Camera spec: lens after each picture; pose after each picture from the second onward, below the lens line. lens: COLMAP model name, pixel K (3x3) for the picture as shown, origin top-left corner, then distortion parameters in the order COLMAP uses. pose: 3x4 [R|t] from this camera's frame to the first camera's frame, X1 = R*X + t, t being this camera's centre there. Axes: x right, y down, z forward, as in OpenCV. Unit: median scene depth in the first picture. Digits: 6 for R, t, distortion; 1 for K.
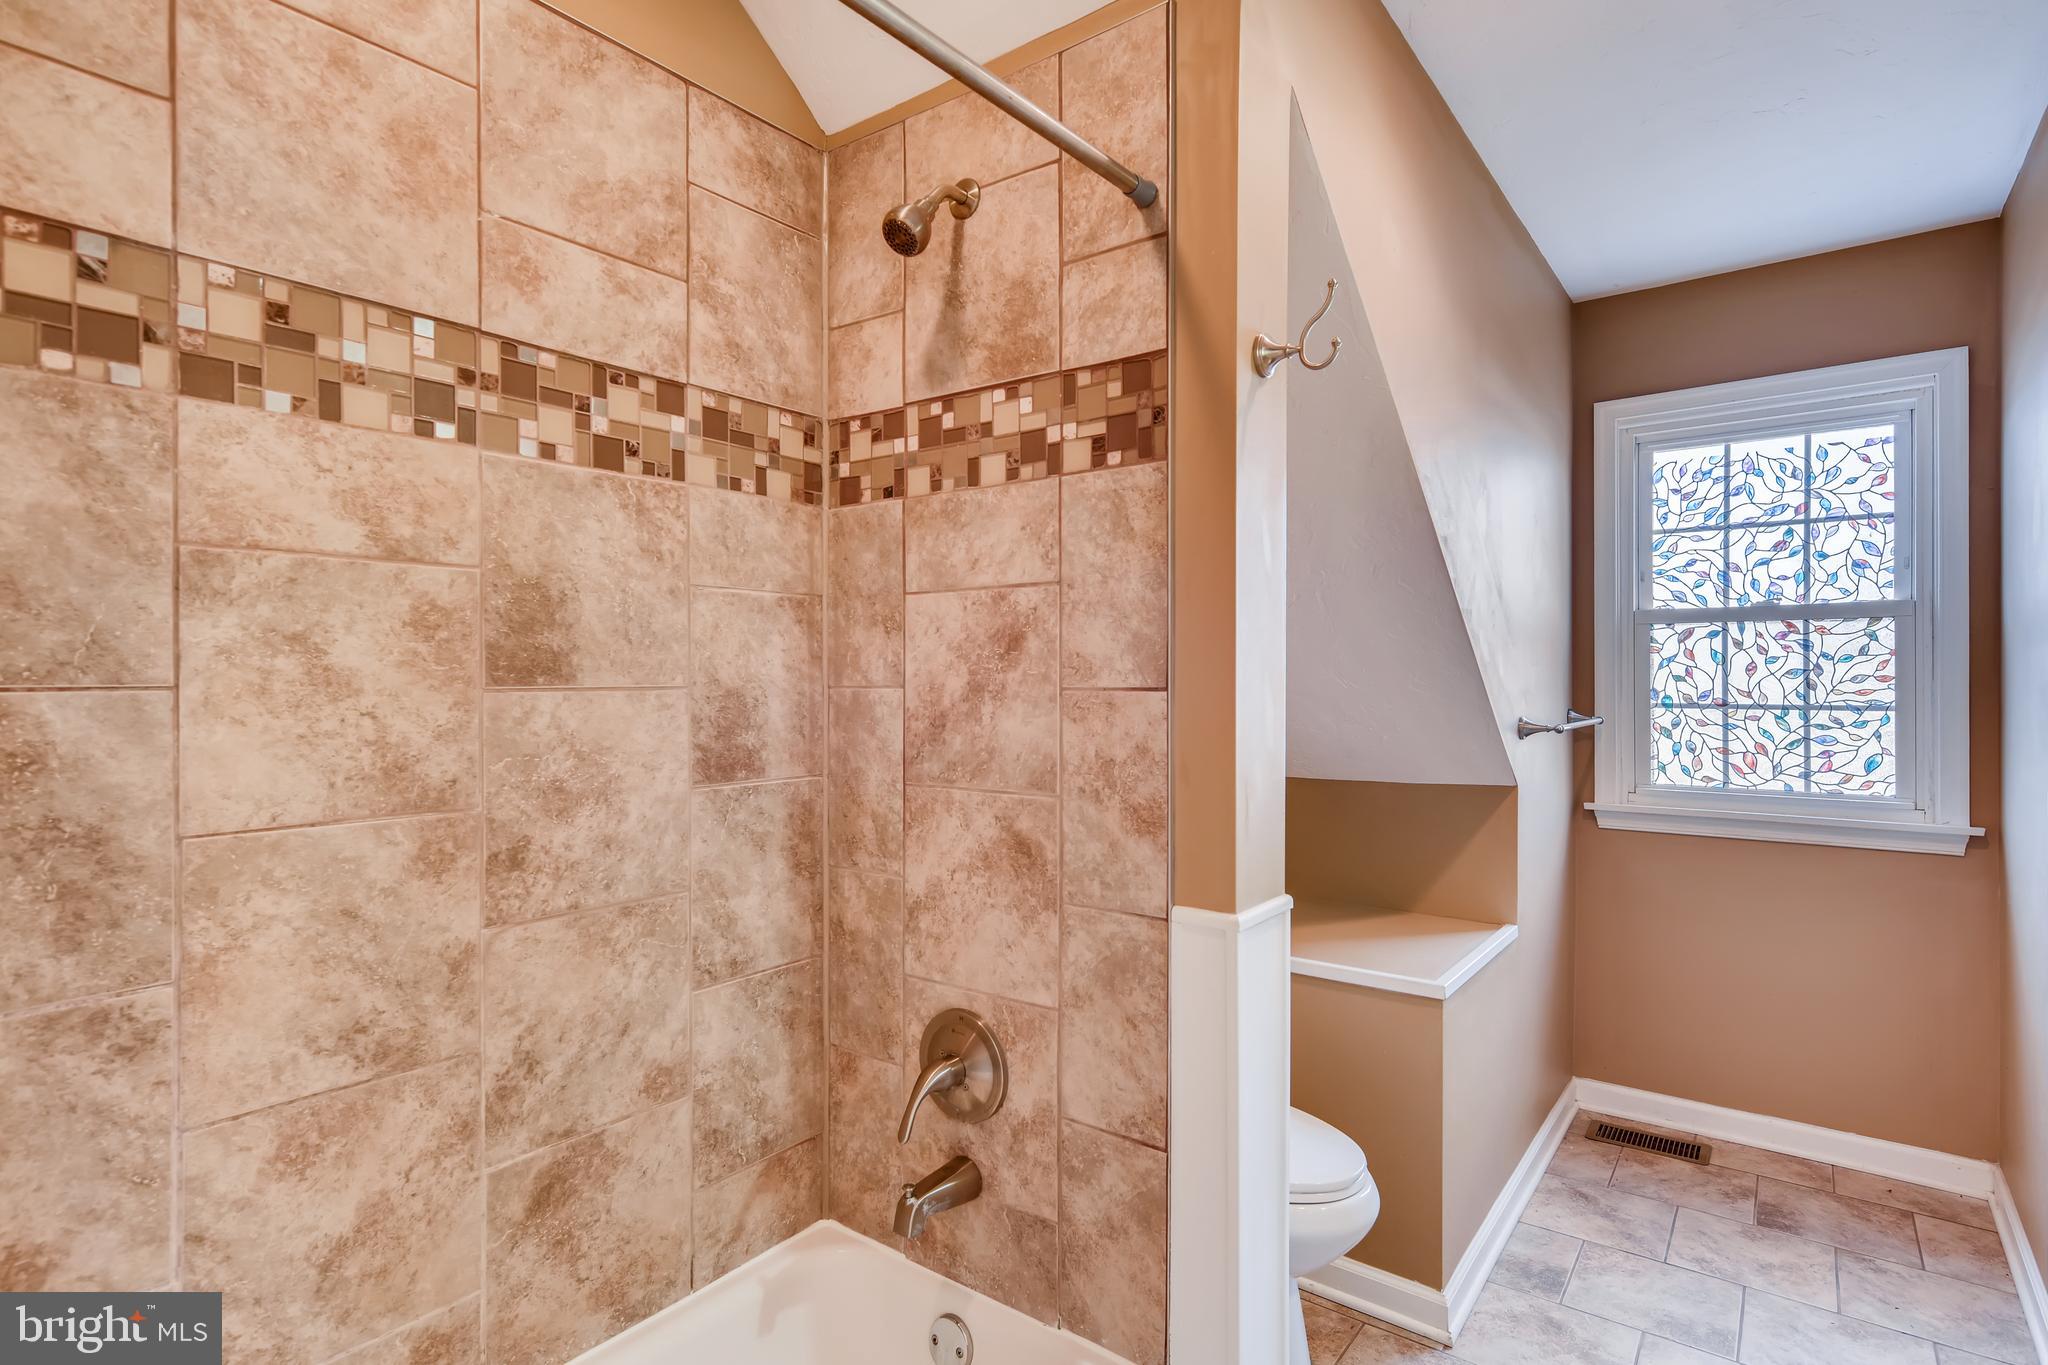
lens RADIAL K [[1021.6, 0, 1043.0], [0, 1021.6, 684.4], [0, 0, 1]] dist [0.000082, -0.000260]
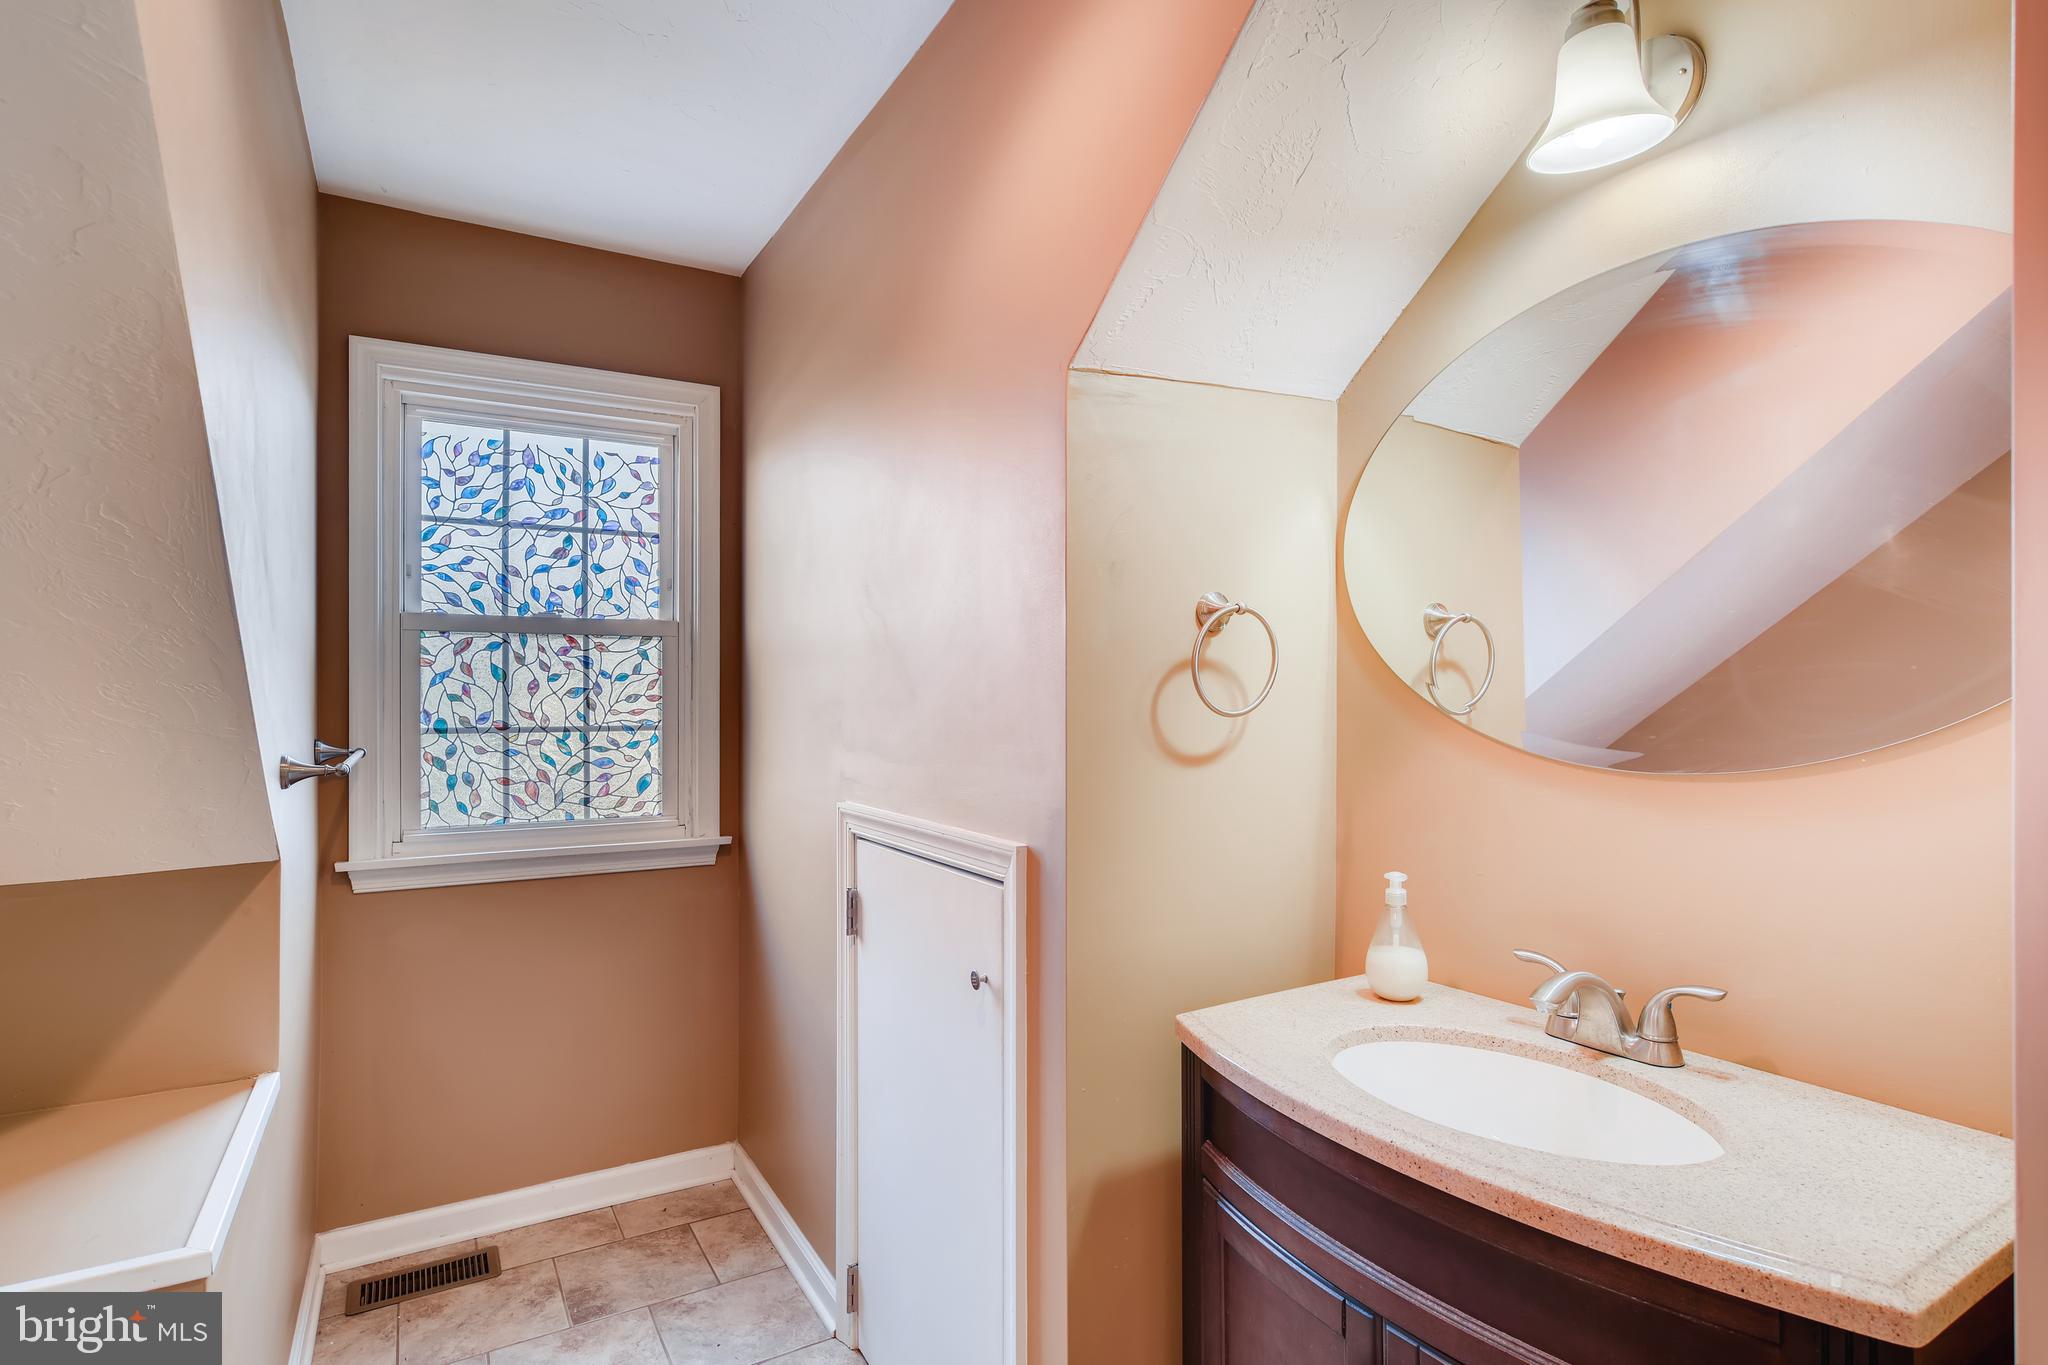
lens RADIAL K [[1037.1, 0, 1021.8], [0, 1037.1, 693.8], [0, 0, 1]] dist [0.002648, 0.001361]
pose [[0.389688, 0.000552, 0.920947, 0.025600], [0.002791, 0.999995, -0.001780, -0.006692], [-0.920943, 0.003264, 0.389685, 0.257139]]
